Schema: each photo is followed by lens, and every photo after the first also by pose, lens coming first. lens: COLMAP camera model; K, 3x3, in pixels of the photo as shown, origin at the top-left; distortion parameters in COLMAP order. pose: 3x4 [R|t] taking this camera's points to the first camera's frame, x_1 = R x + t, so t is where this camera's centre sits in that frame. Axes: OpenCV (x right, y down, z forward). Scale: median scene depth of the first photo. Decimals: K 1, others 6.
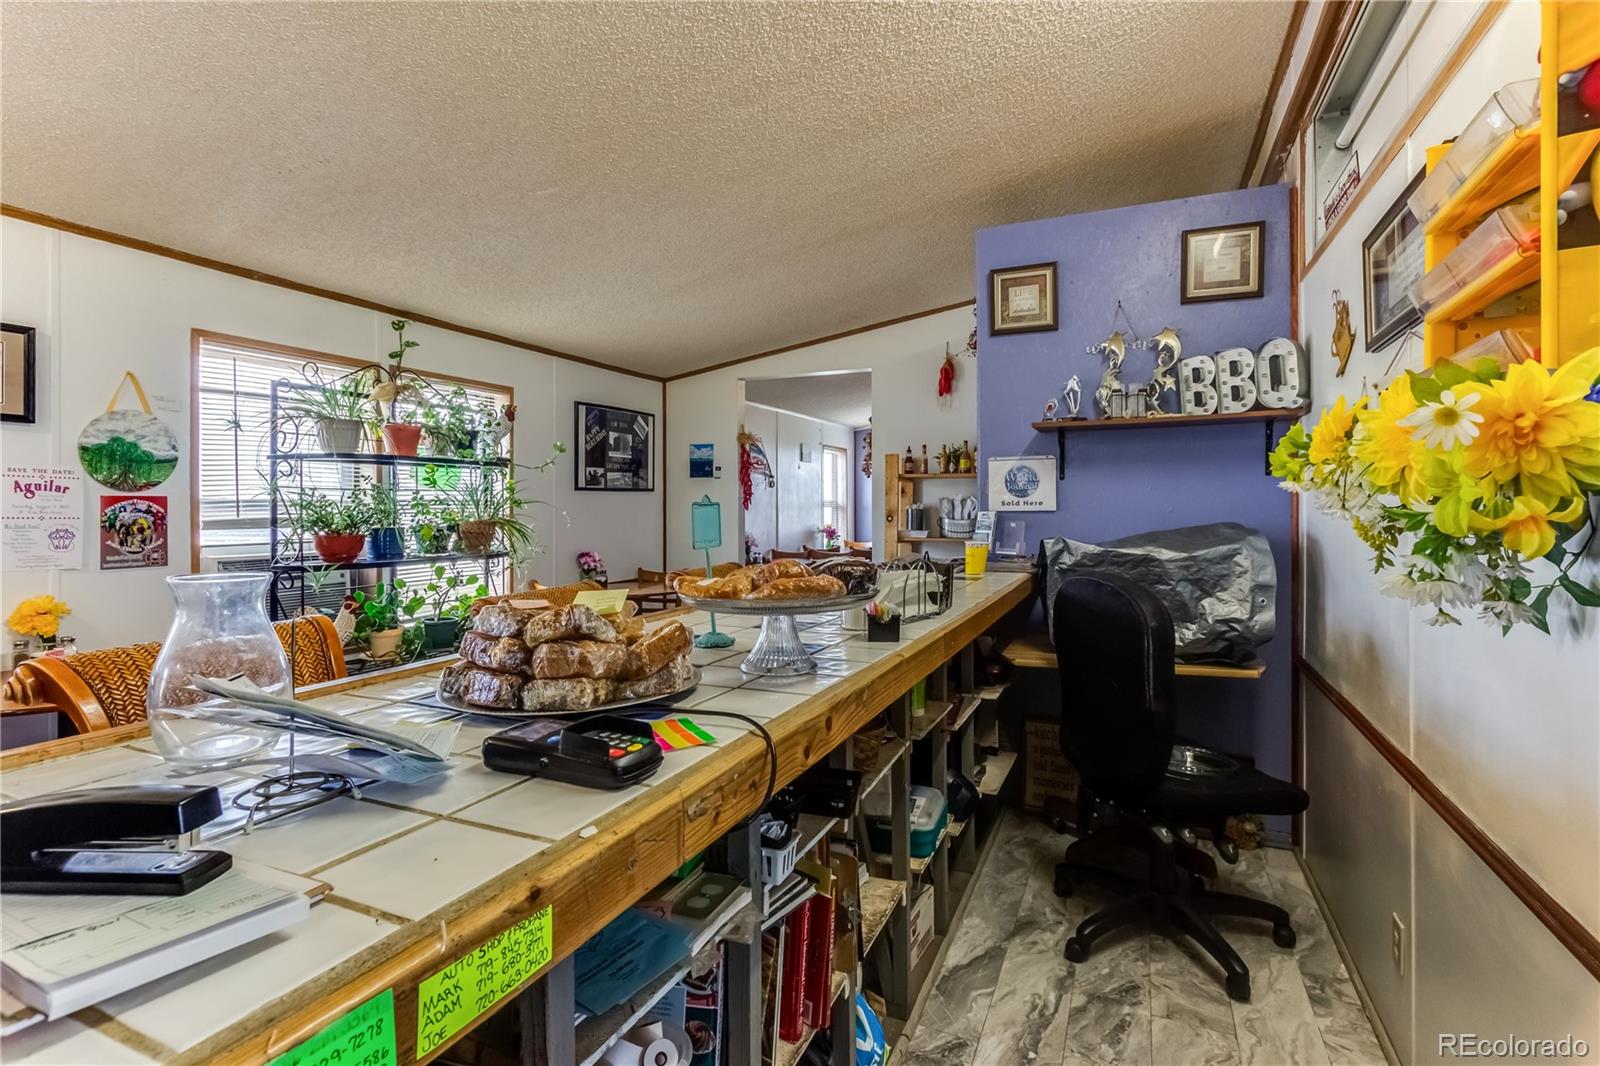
lens RADIAL K [[760.3, 0, 790.8], [0, 760.3, 510.7], [0, 0, 1]] dist [-0.000233, -0.003479]
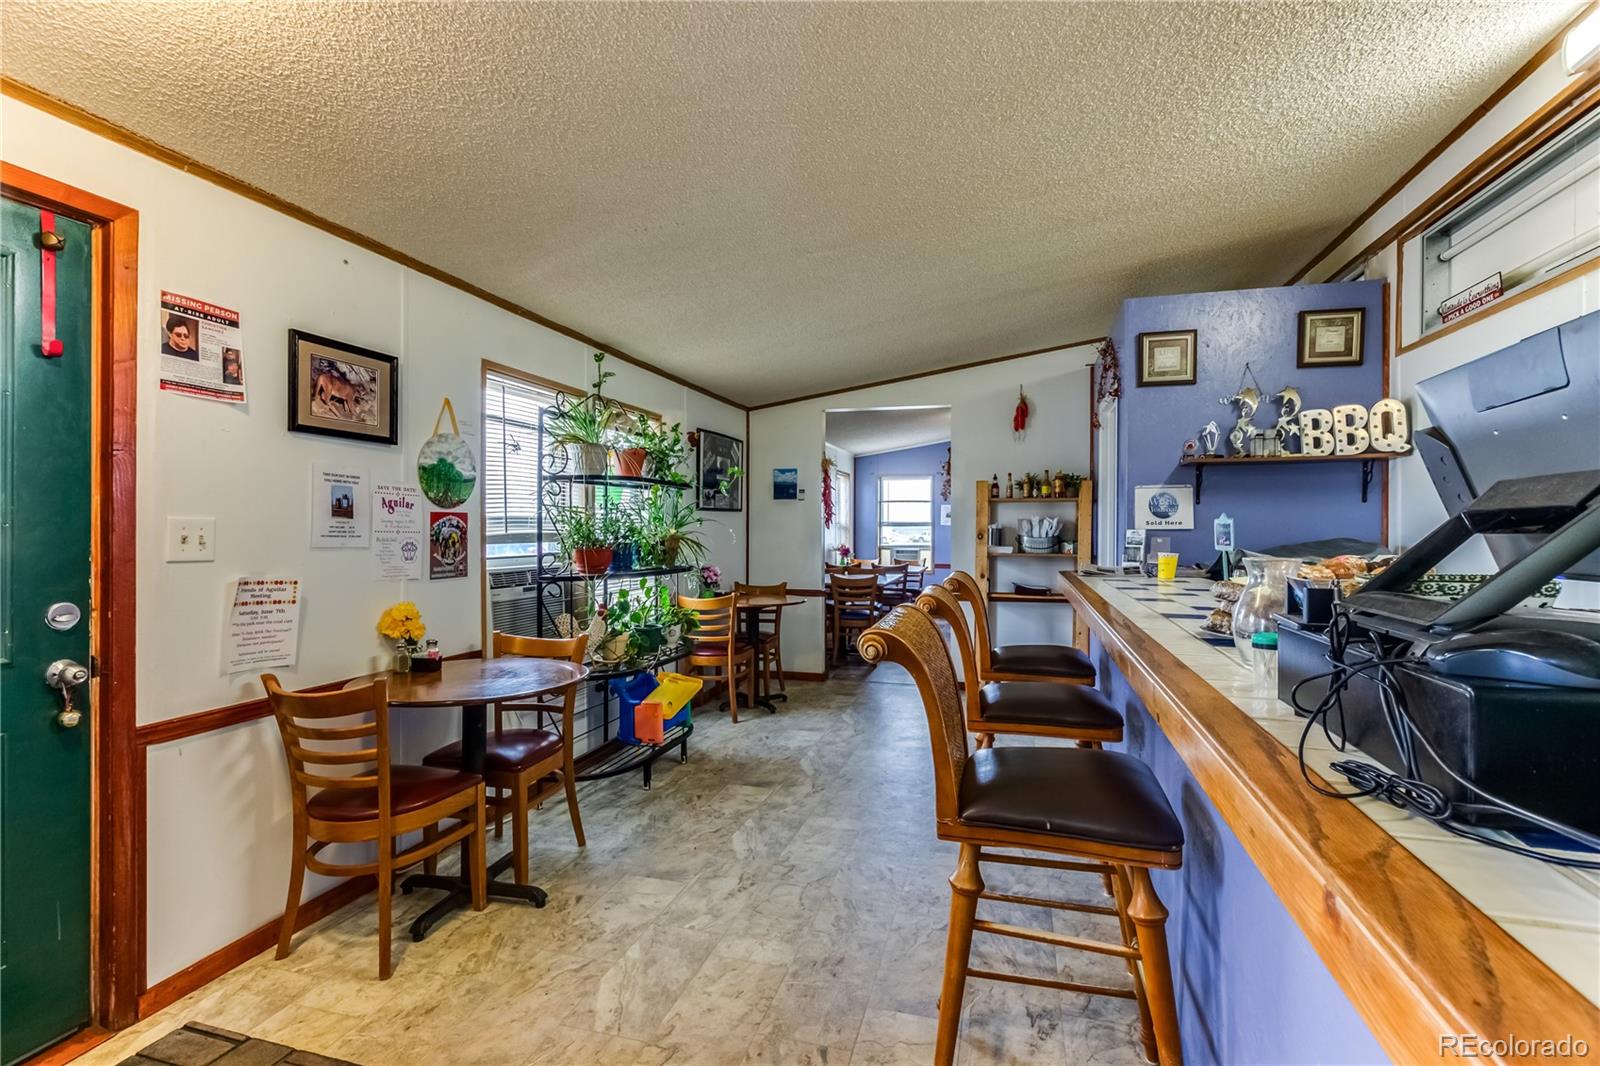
lens RADIAL K [[760.3, 0, 796.7], [0, 760.3, 528.6], [0, 0, 1]] dist [-0.000233, -0.003479]
pose [[0.989865, 0.003348, 0.141969, -0.471509], [-0.002405, 0.999974, -0.006815, 0.009316], [-0.141989, 0.006405, 0.989848, -0.136597]]
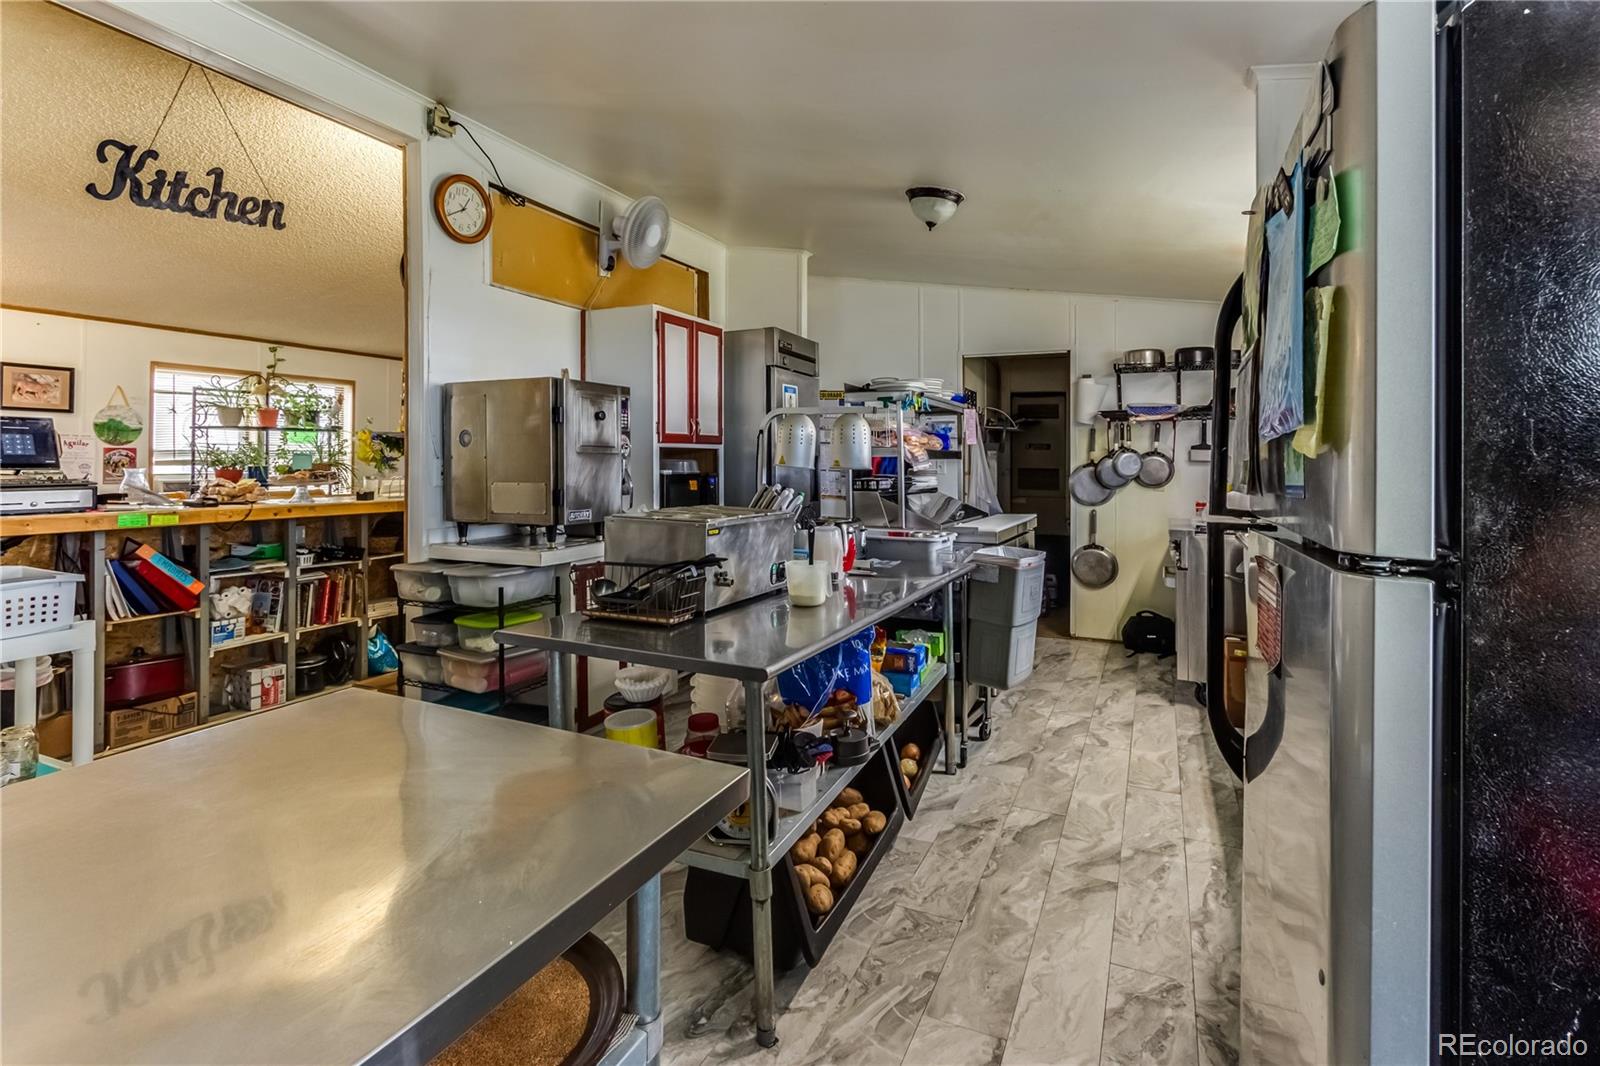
lens RADIAL K [[760.3, 0, 768.6], [0, 760.3, 447.7], [0, 0, 1]] dist [-0.000233, -0.003479]
pose [[0.999928, 0.009438, -0.007473, 0.766997], [-0.009562, 0.999815, -0.016681, -0.002240], [0.007314, 0.016751, 0.999833, -0.880764]]
